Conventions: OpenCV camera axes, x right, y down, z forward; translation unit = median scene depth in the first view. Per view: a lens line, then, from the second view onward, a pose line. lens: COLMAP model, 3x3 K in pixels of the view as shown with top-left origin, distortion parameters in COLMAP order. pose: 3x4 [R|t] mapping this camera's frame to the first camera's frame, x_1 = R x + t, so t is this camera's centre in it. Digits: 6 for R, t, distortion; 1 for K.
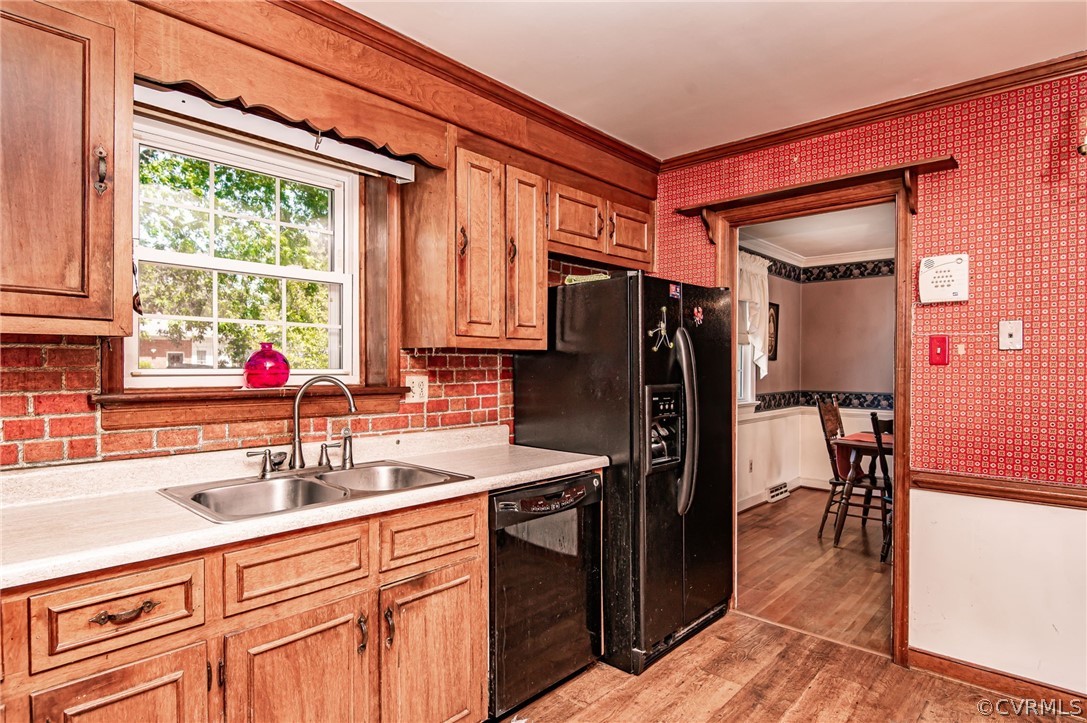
lens RADIAL K [[597.1, 0, 533.7], [0, 597.1, 364.4], [0, 0, 1]] dist [-0.034401, 0.000785]
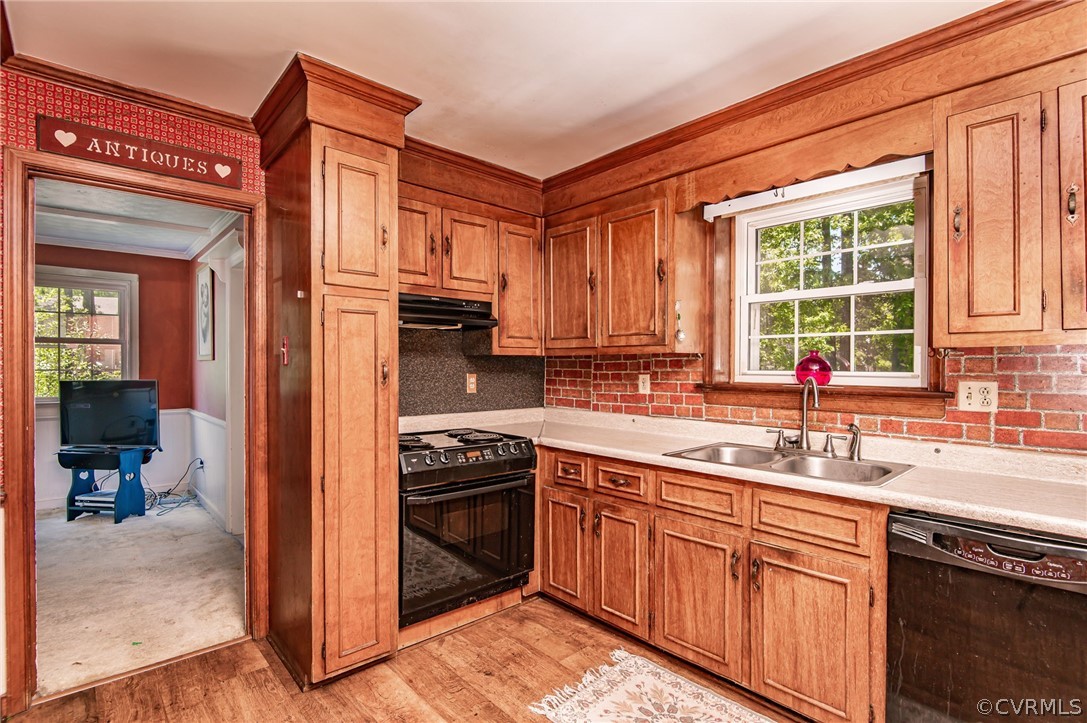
lens RADIAL K [[513.2, 0, 541.4], [0, 513.2, 368.2], [0, 0, 1]] dist [-0.015884, -0.000308]
pose [[-0.099542, 0.004498, -0.995023, 0.757790], [0.002544, 0.999988, 0.004266, -0.005212], [0.995030, -0.002106, -0.099553, 0.550562]]
